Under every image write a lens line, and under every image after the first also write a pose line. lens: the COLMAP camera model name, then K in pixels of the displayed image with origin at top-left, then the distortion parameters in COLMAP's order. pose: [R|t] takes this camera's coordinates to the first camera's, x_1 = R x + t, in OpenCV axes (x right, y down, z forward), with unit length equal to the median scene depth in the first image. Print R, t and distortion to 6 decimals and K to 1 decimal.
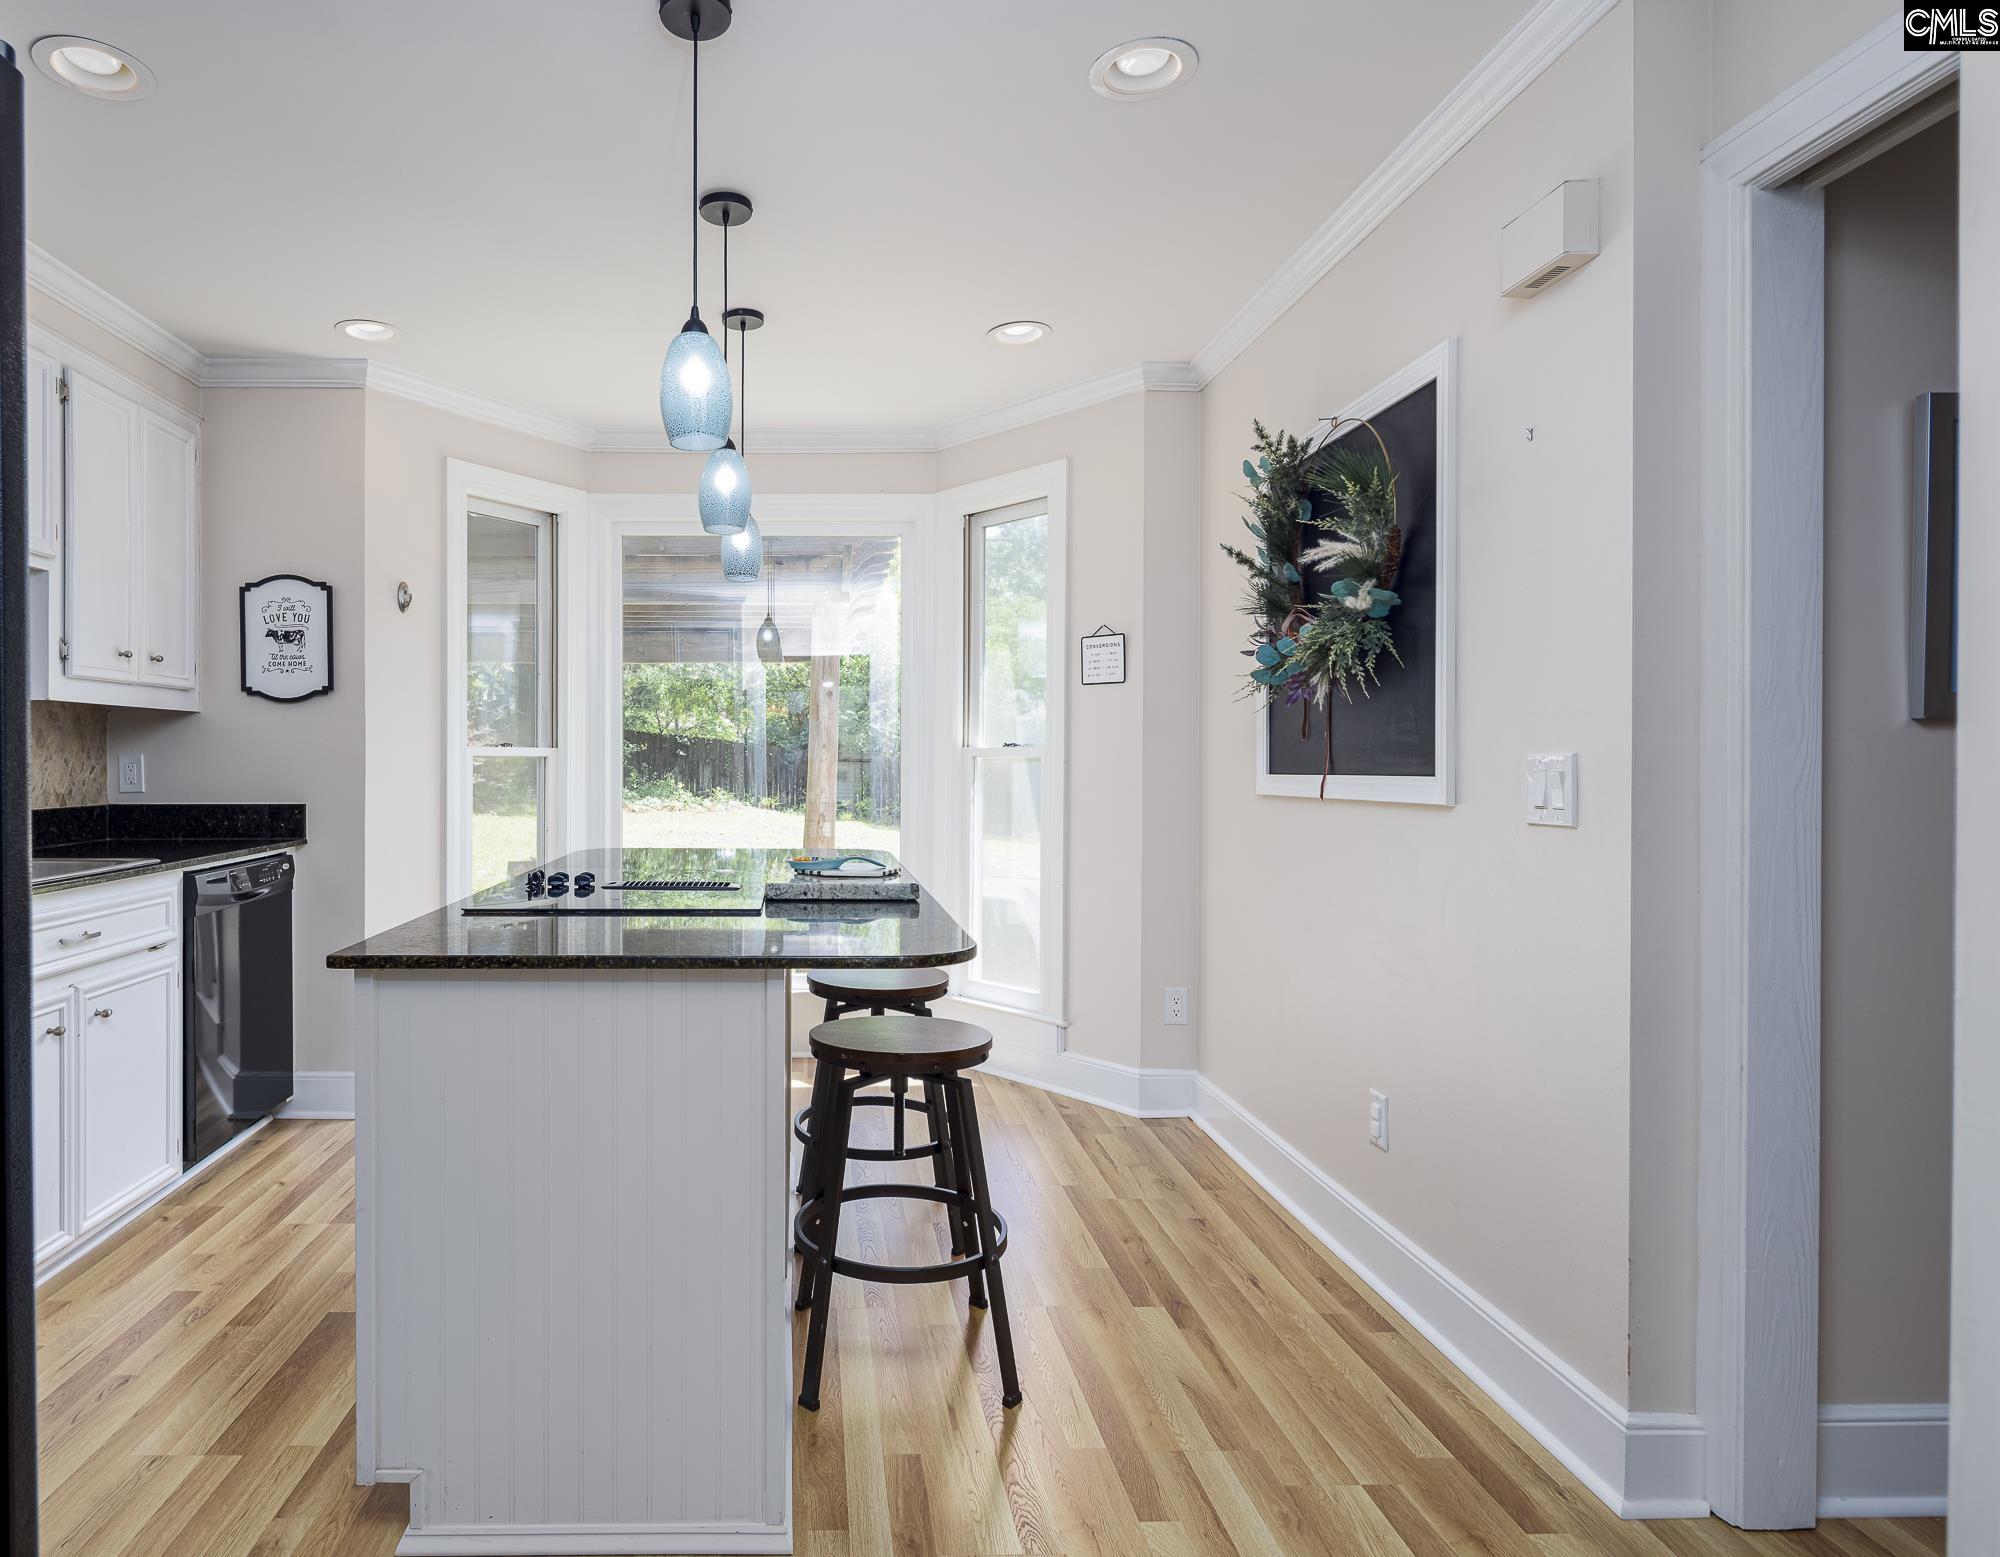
lens RADIAL K [[1114.6, 0, 846.6], [0, 1114.6, 767.0], [0, 0, 1]] dist [-0.005019, -0.000311]
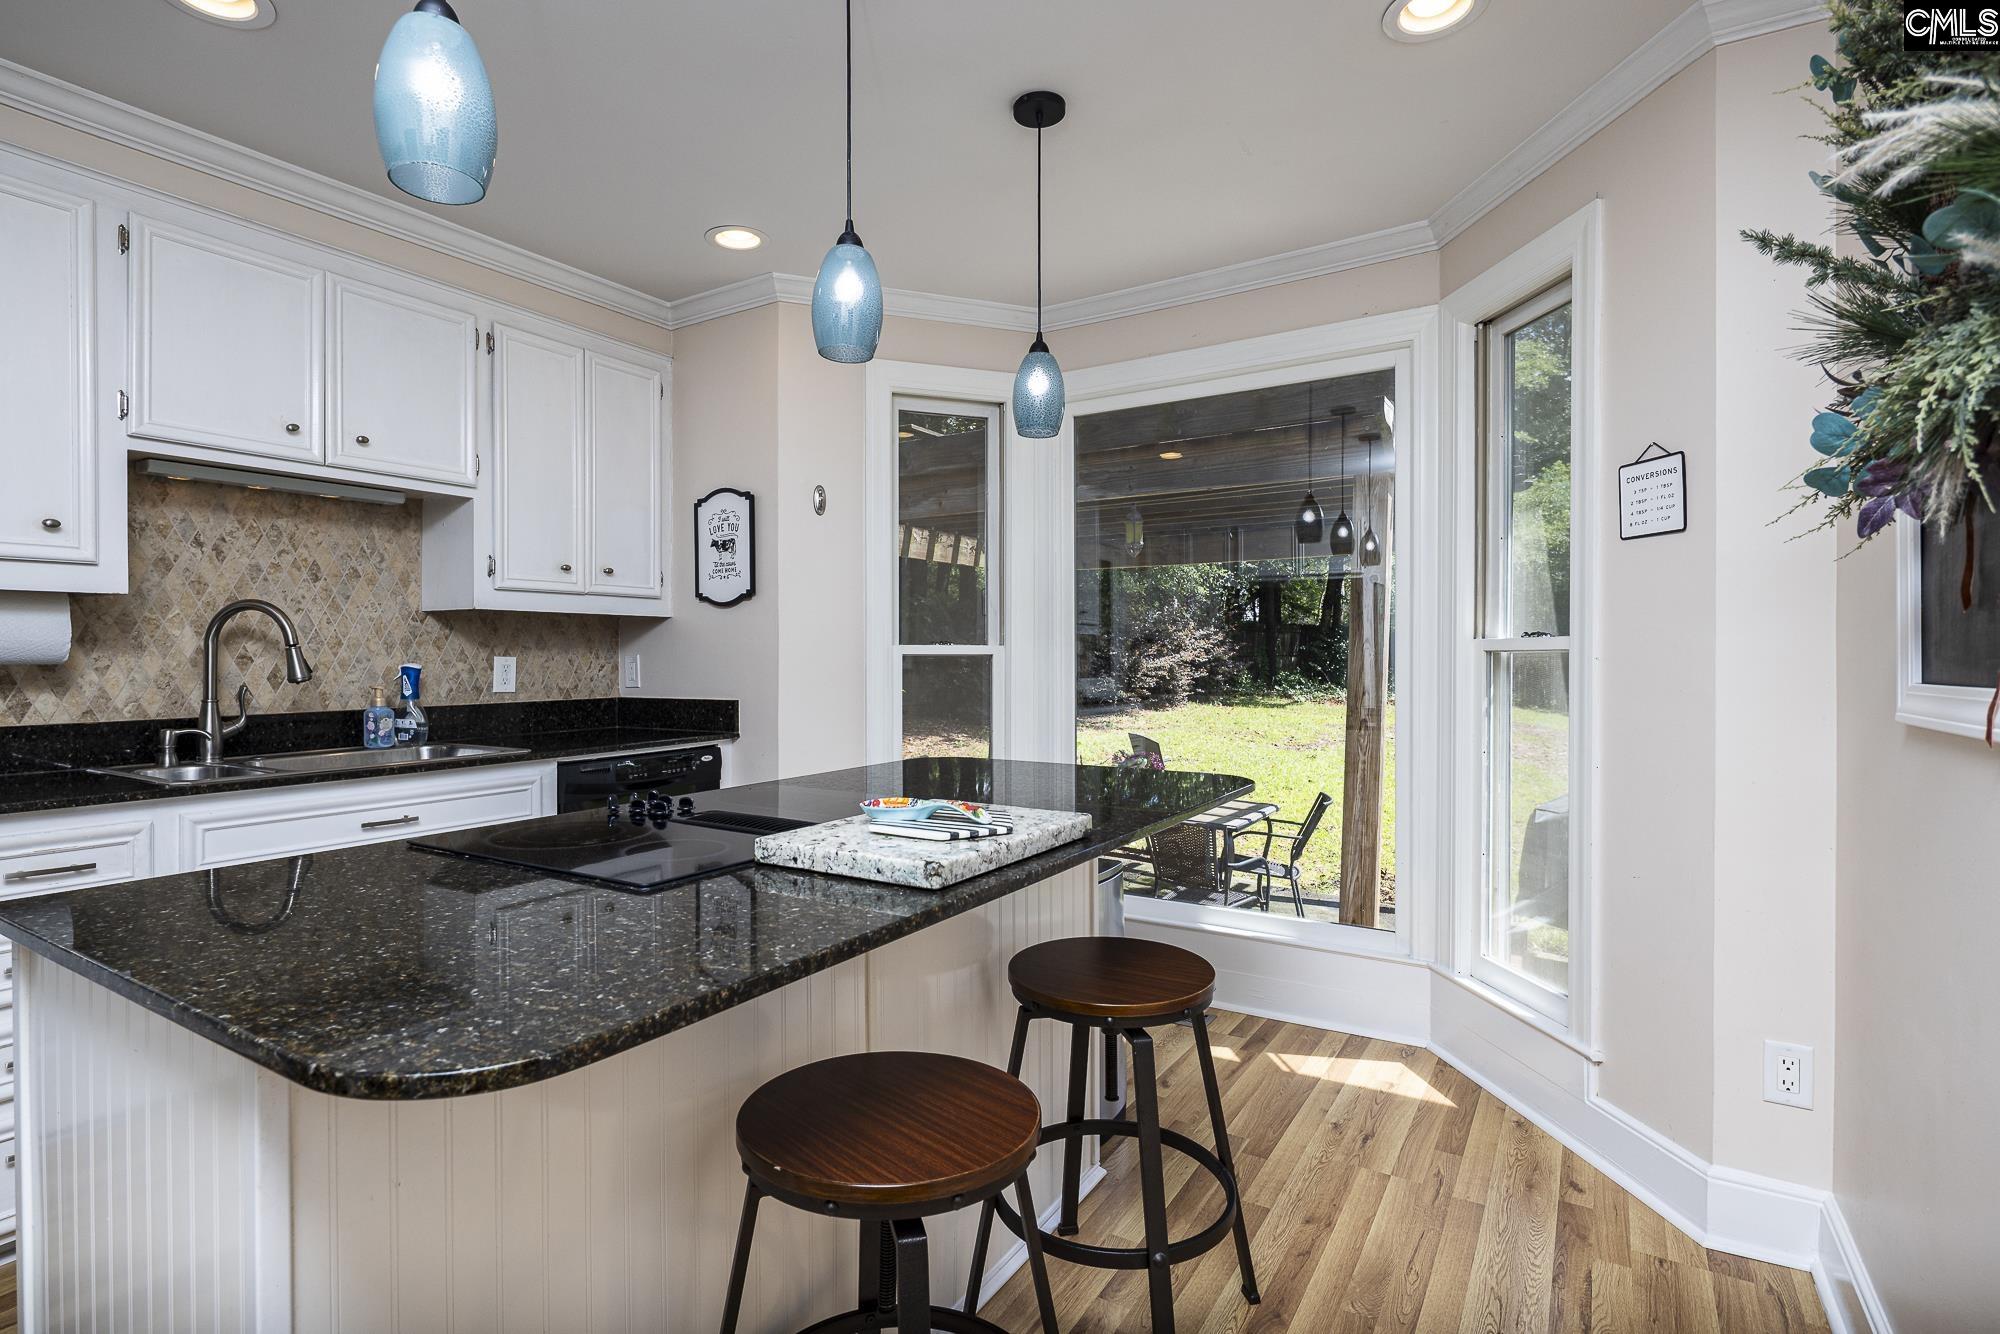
lens RADIAL K [[970.5, 0, 998.4], [0, 970.5, 661.7], [0, 0, 1]] dist [0.000760, -0.004627]
pose [[0.835223, -0.000734, -0.549910, 0.238682], [0.000081, 0.999999, -0.001212, -0.002830], [0.549911, 0.000968, 0.835223, 0.359232]]
